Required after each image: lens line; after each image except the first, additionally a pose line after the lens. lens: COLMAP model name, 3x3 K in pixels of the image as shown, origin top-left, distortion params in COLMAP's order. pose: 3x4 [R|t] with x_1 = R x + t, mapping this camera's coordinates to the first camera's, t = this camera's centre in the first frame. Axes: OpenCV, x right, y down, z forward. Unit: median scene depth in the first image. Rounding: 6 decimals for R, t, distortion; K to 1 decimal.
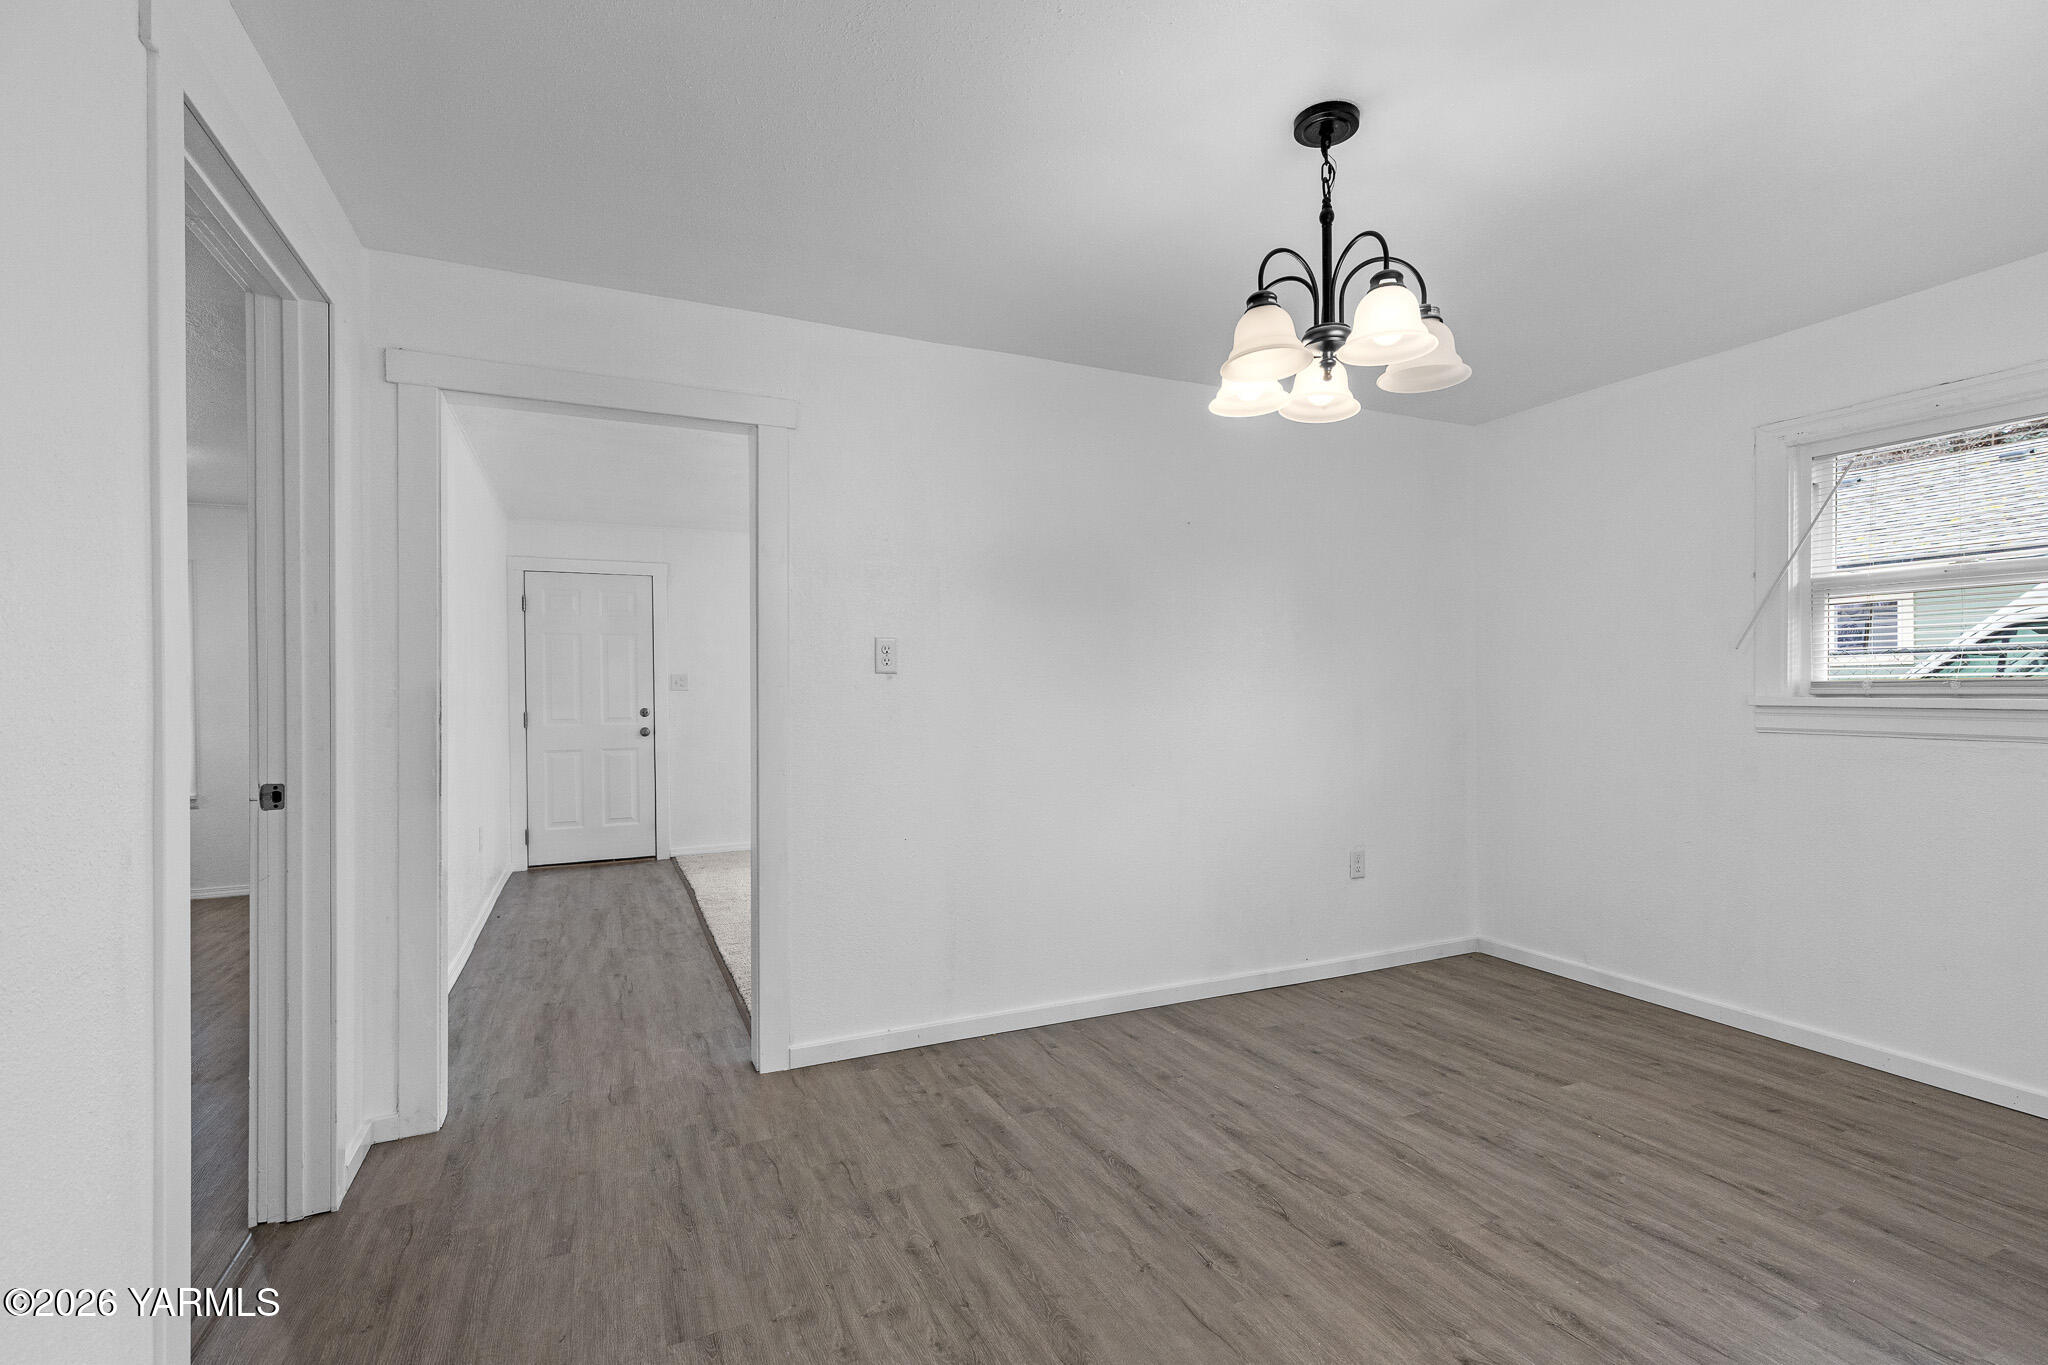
lens RADIAL K [[928.6, 0, 1038.1], [0, 928.6, 678.5], [0, 0, 1]] dist [0.002975, -0.001597]
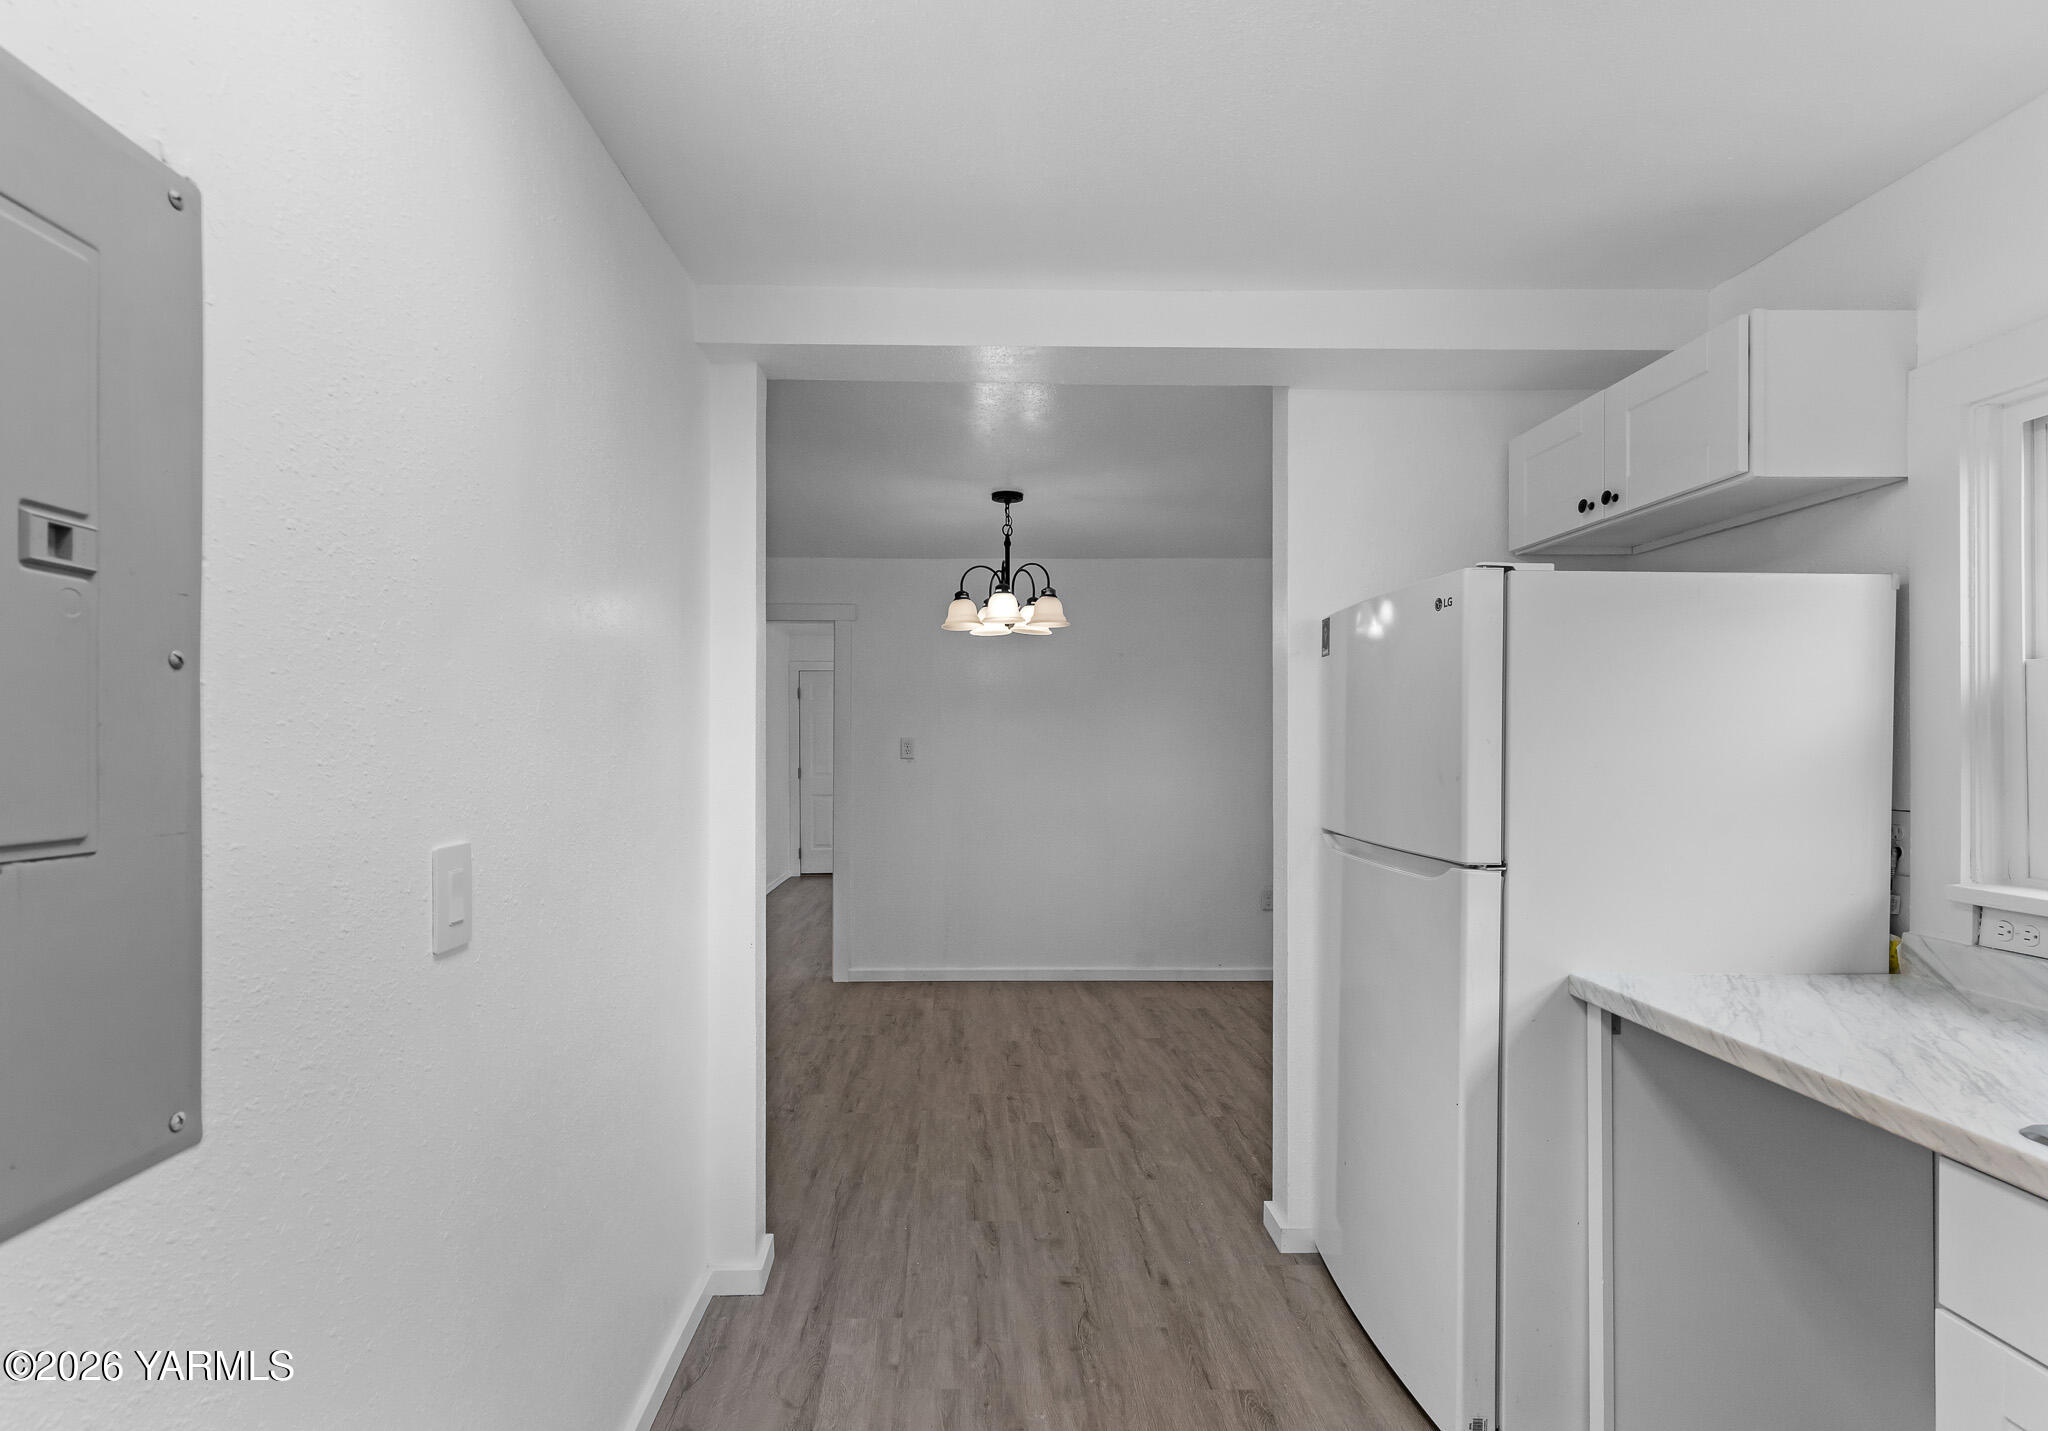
lens RADIAL K [[961.1, 0, 1015.5], [0, 961.1, 733.9], [0, 0, 1]] dist [-0.019640, 0.000068]
pose [[0.925682, 0.006942, -0.378238, 0.862602], [-0.003211, 0.999940, 0.010494, -0.089521], [0.378288, -0.008500, 0.925649, -0.691558]]
